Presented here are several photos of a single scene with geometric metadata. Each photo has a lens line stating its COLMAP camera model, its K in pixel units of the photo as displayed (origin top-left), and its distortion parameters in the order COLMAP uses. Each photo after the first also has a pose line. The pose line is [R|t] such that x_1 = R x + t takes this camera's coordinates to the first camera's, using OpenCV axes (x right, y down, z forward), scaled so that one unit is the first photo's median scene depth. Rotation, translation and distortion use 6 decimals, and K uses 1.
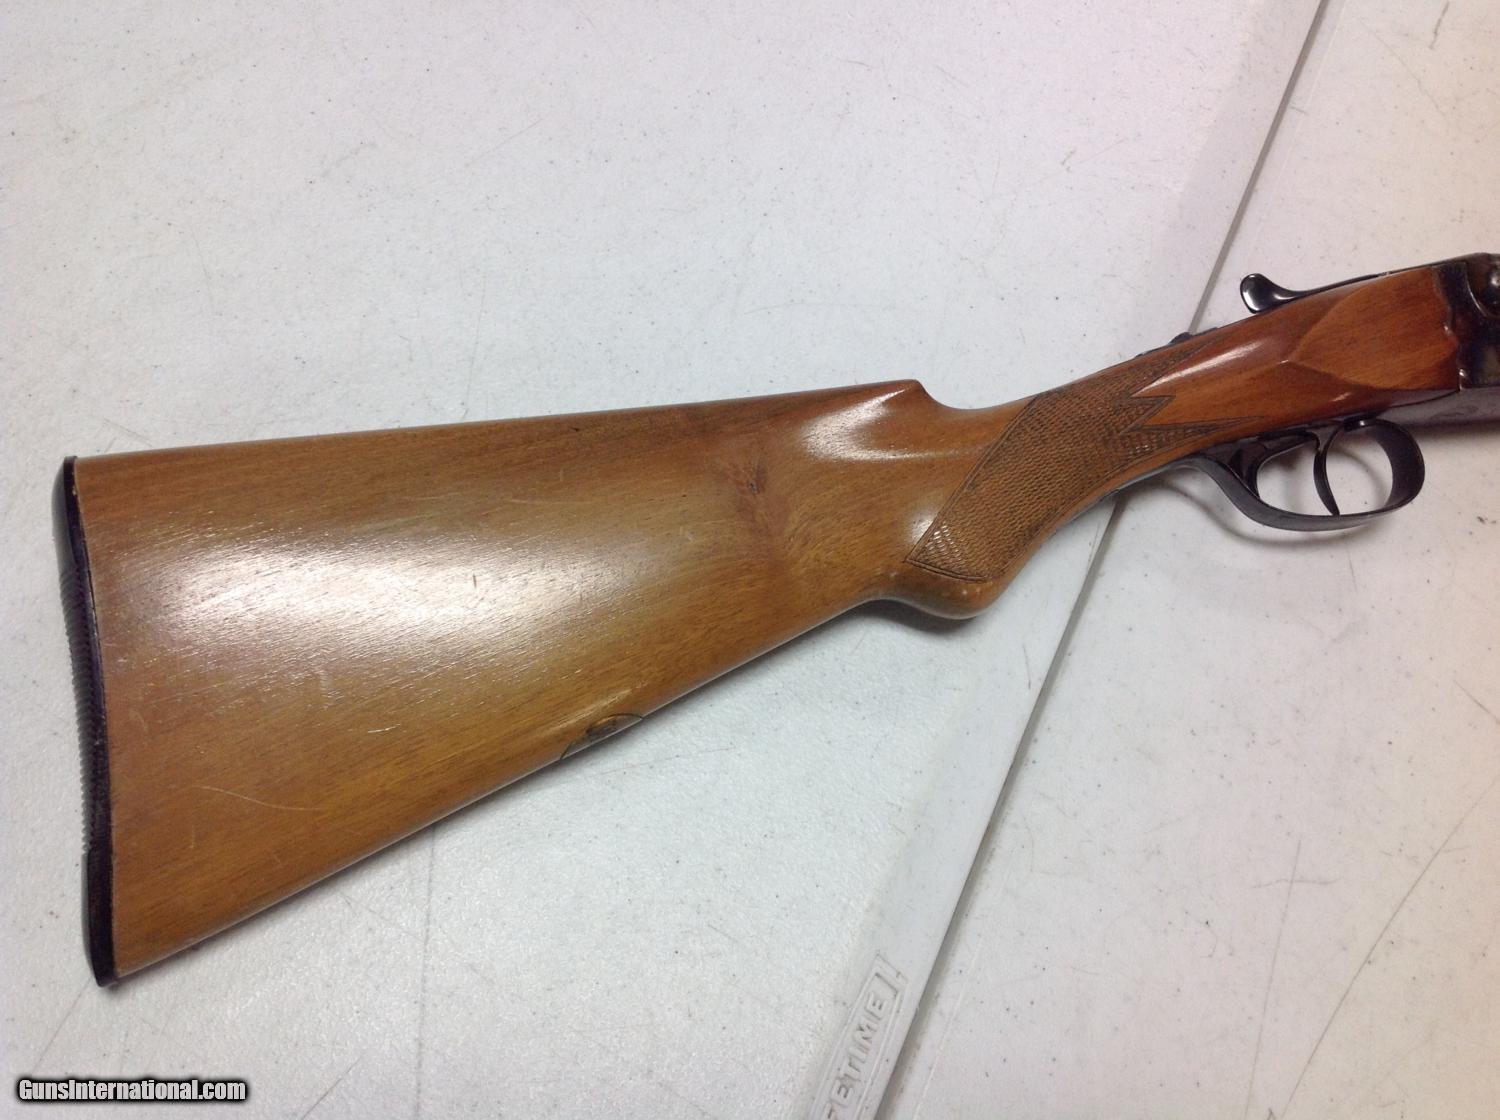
lens RADIAL K [[1462.6, 0, 750.0], [0, 1462.6, 560.0], [0, 0, 1]] dist [0.202169, -0.488755]
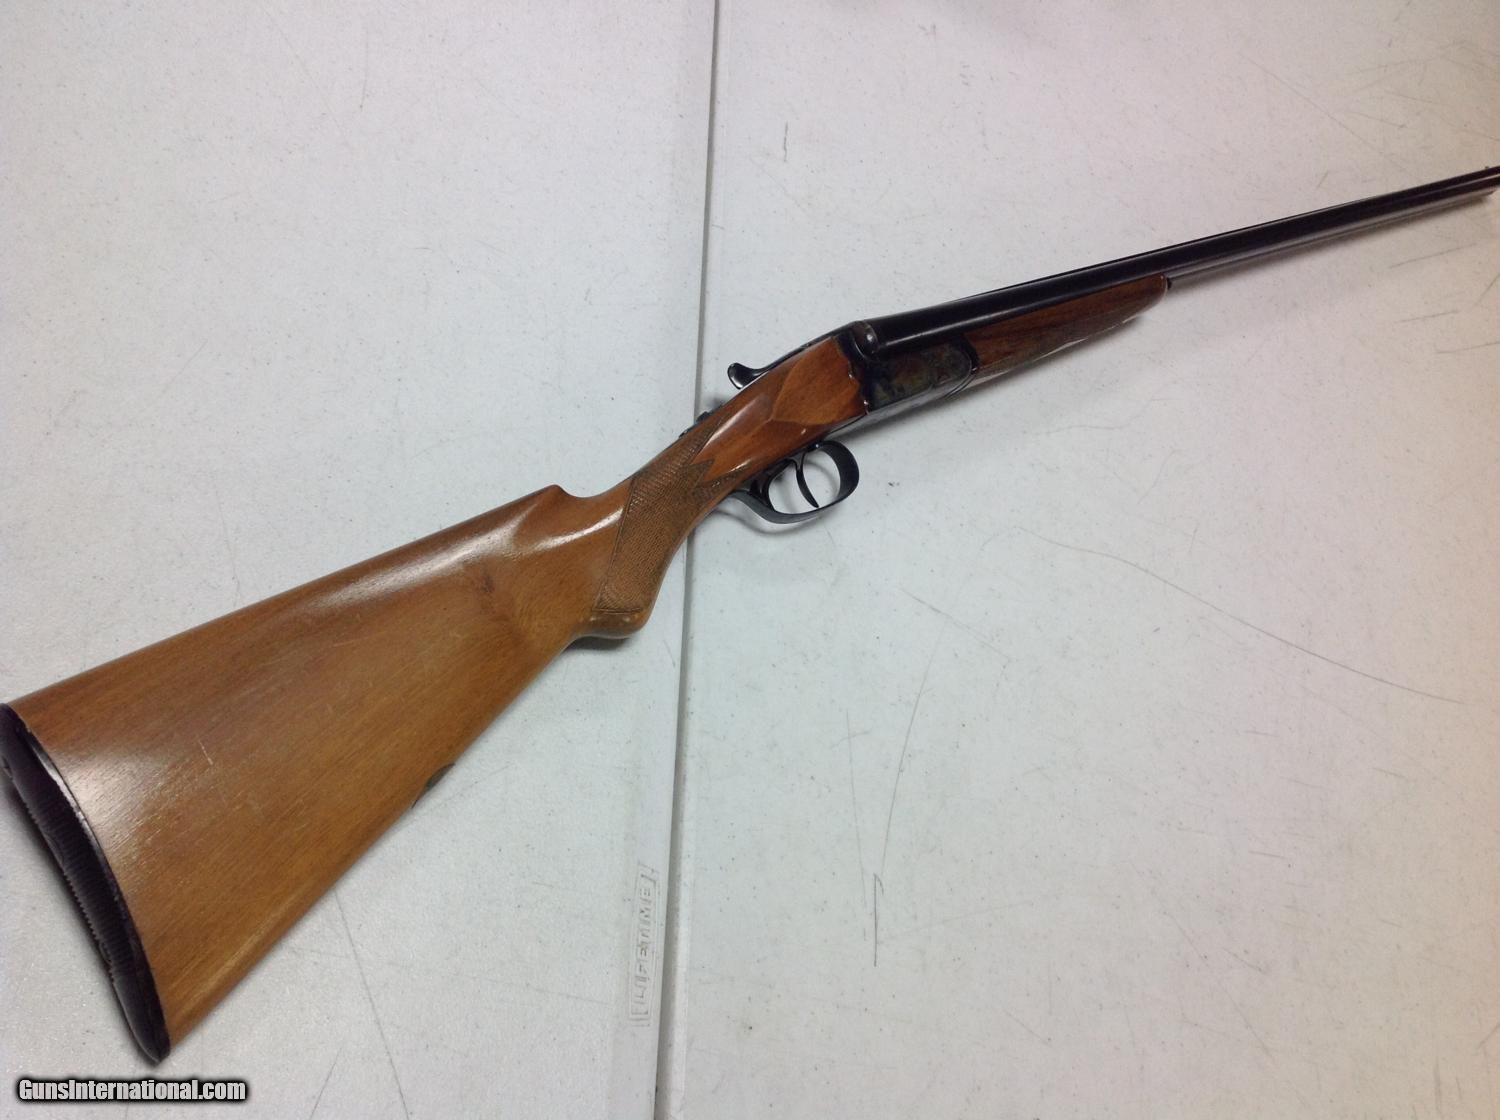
lens RADIAL K [[1462.6, 0, 750.0], [0, 1462.6, 560.0], [0, 0, 1]] dist [0.202169, -0.488755]
pose [[0.887304, -0.244129, 0.391270, -0.305252], [0.220226, 0.969713, 0.105625, -0.161948], [-0.405206, -0.007554, 0.914194, -0.412450]]
